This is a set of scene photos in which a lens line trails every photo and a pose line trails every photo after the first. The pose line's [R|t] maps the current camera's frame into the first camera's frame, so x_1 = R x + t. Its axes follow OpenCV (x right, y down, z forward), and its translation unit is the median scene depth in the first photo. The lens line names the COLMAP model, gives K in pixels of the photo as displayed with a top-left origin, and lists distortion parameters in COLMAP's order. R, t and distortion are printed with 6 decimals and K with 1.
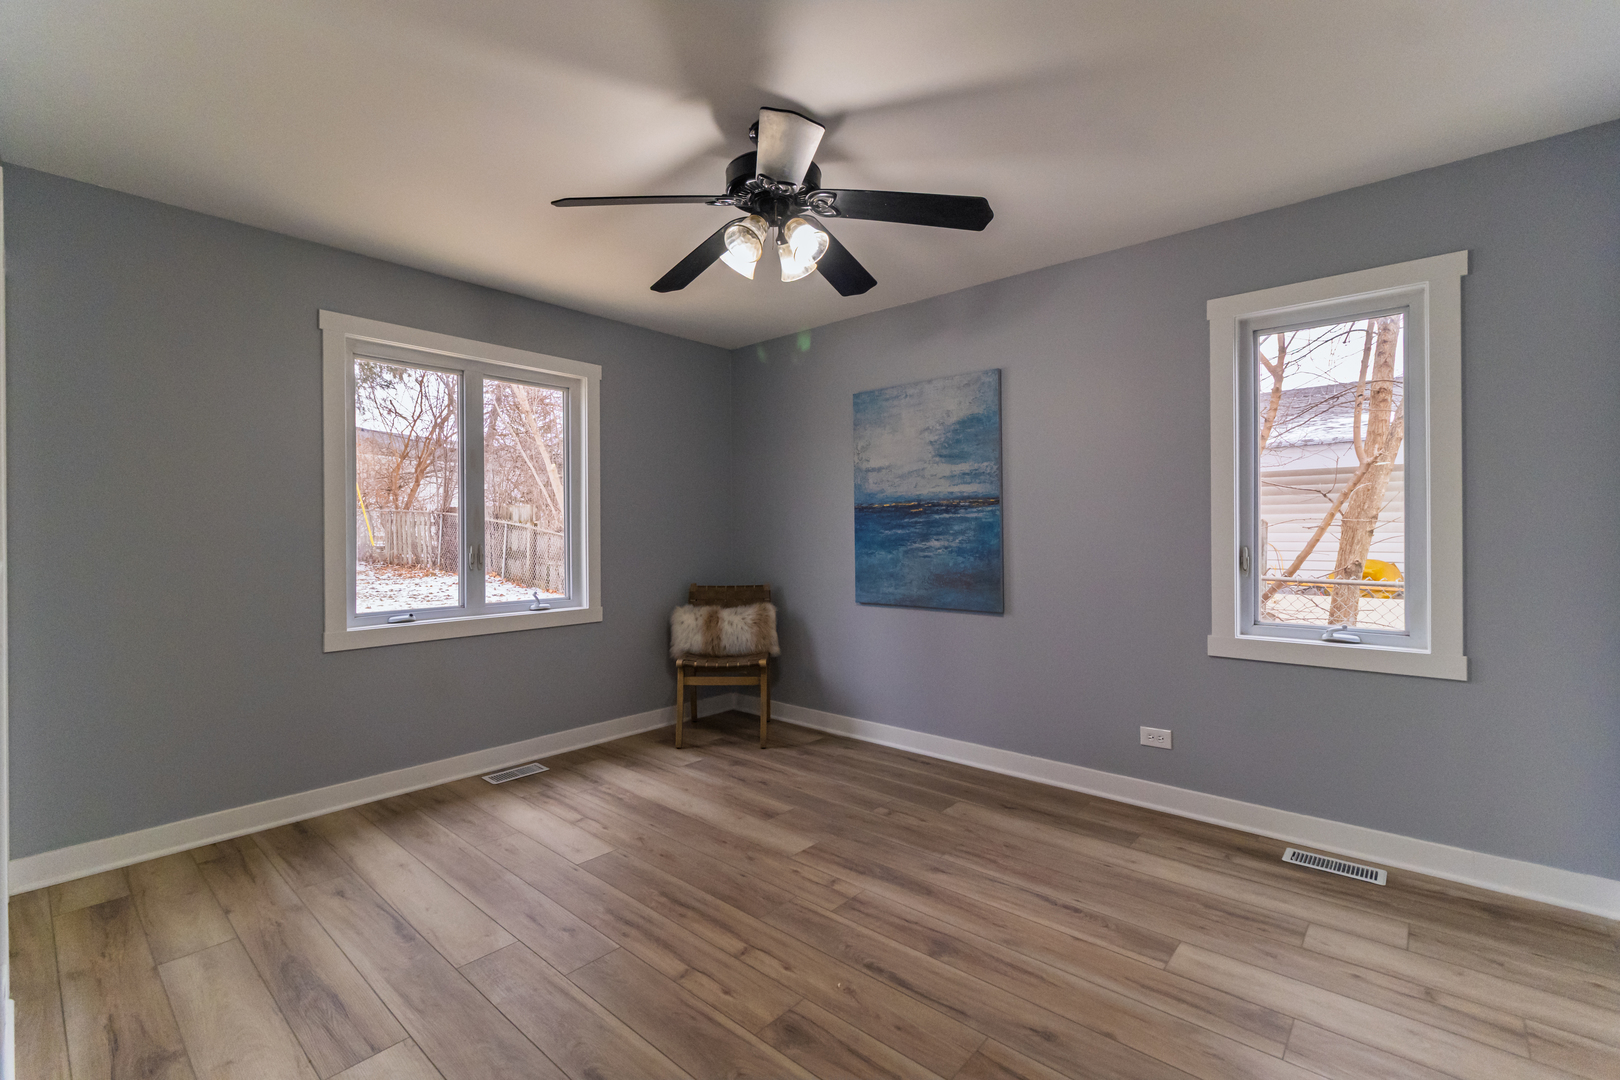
lens RADIAL K [[711.6, 0, 798.2], [0, 711.6, 530.1], [0, 0, 1]] dist [-0.000289, 0.000854]
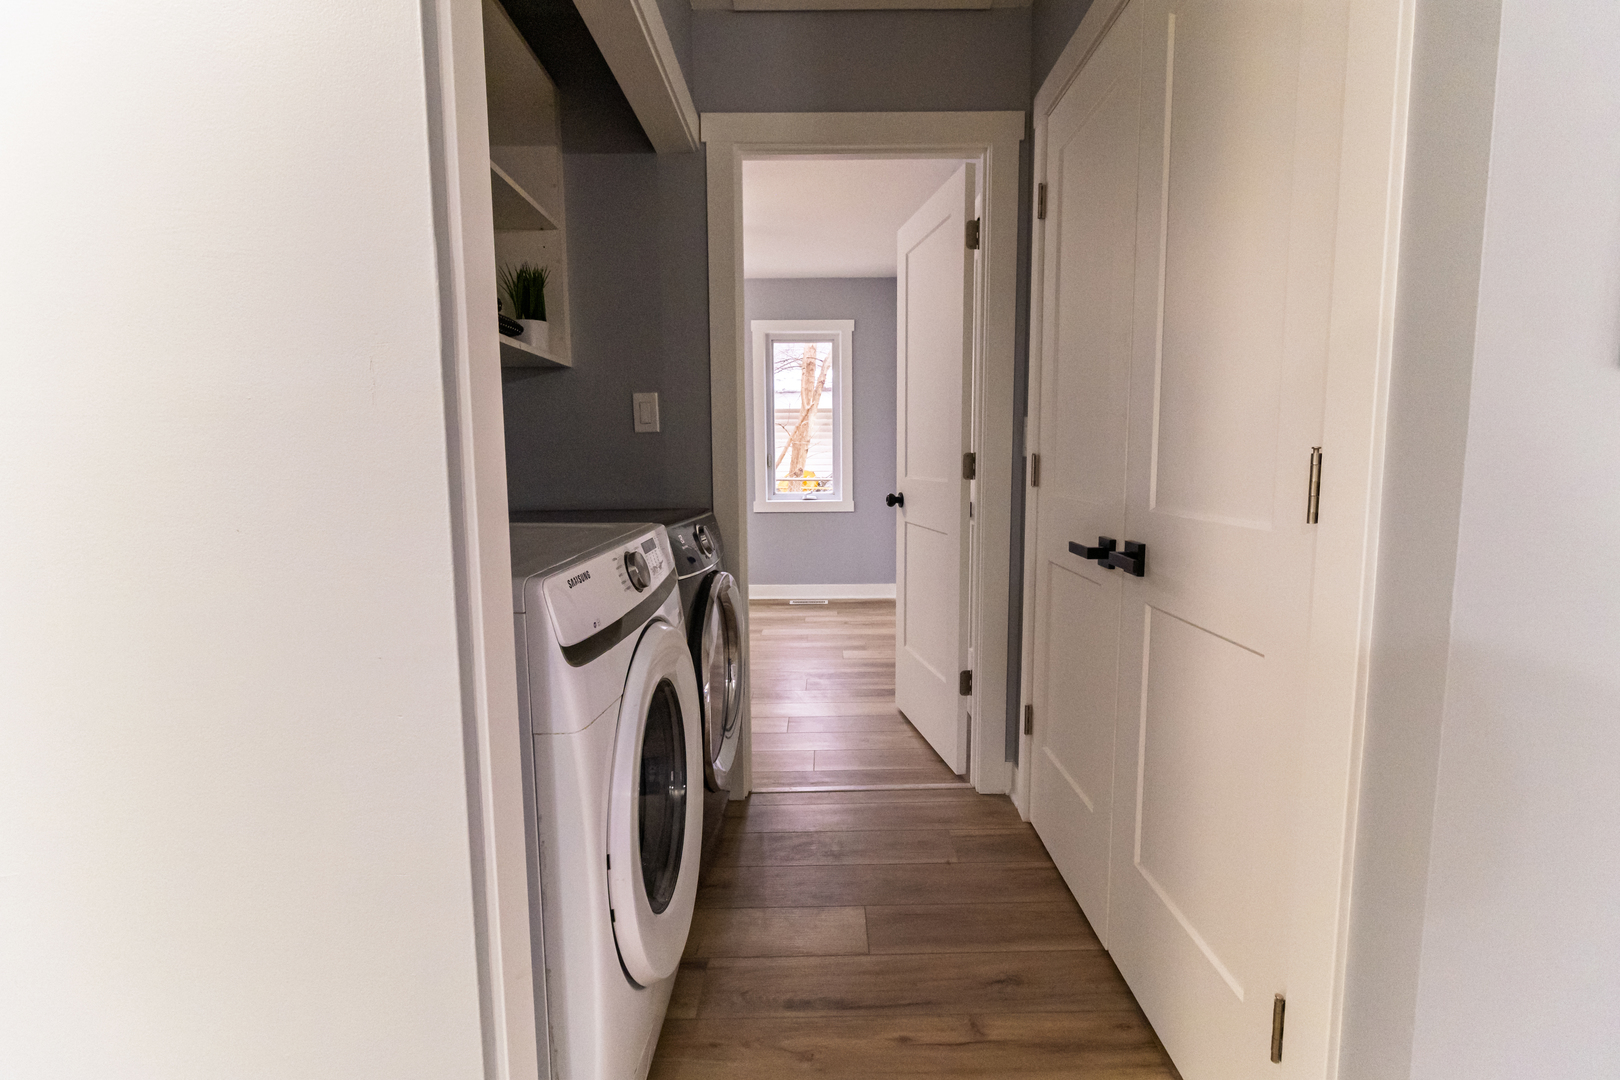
lens RADIAL K [[711.6, 0, 798.2], [0, 711.6, 530.1], [0, 0, 1]] dist [-0.000289, 0.000854]
pose [[0.774033, -0.075108, 0.628675, -0.532128], [0.009161, 0.994164, 0.107493, 0.021236], [-0.633079, -0.077444, 0.770203, -0.542057]]
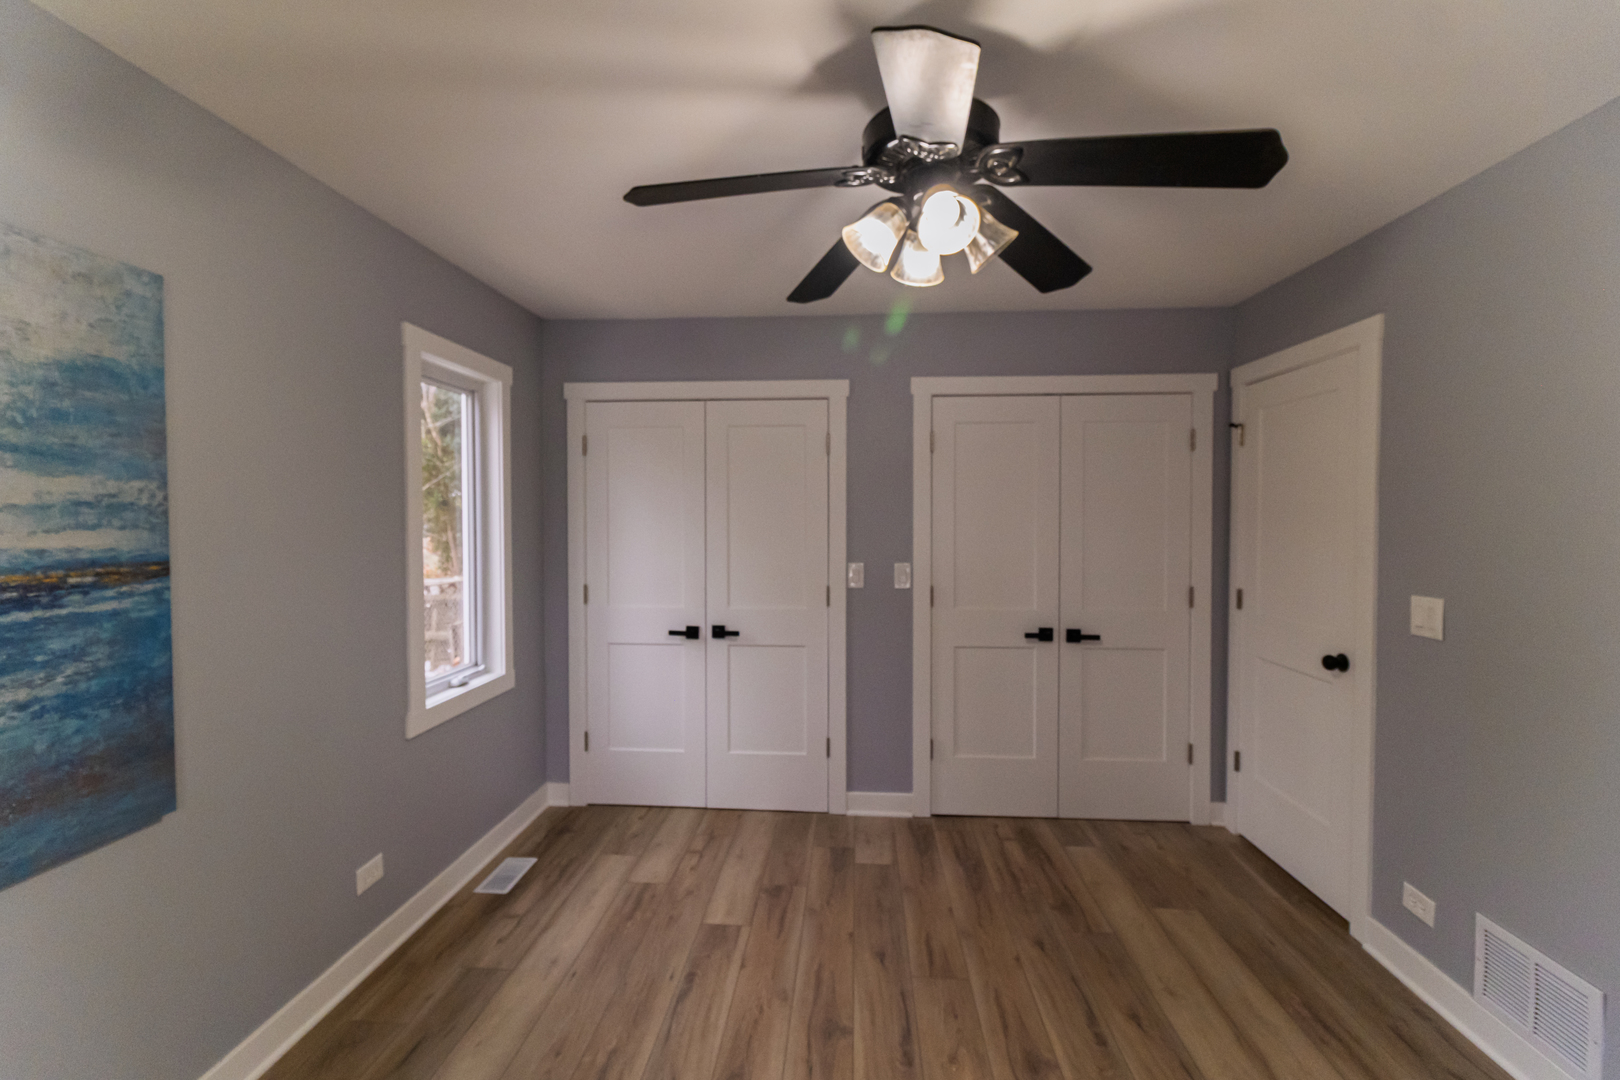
lens RADIAL K [[711.6, 0, 798.2], [0, 711.6, 530.1], [0, 0, 1]] dist [-0.000289, 0.000854]
pose [[-0.600217, -0.007944, 0.799798, -0.391941], [-0.002669, 0.999965, 0.007929, -0.085173], [-0.799833, 0.002624, -0.600217, 1.142557]]
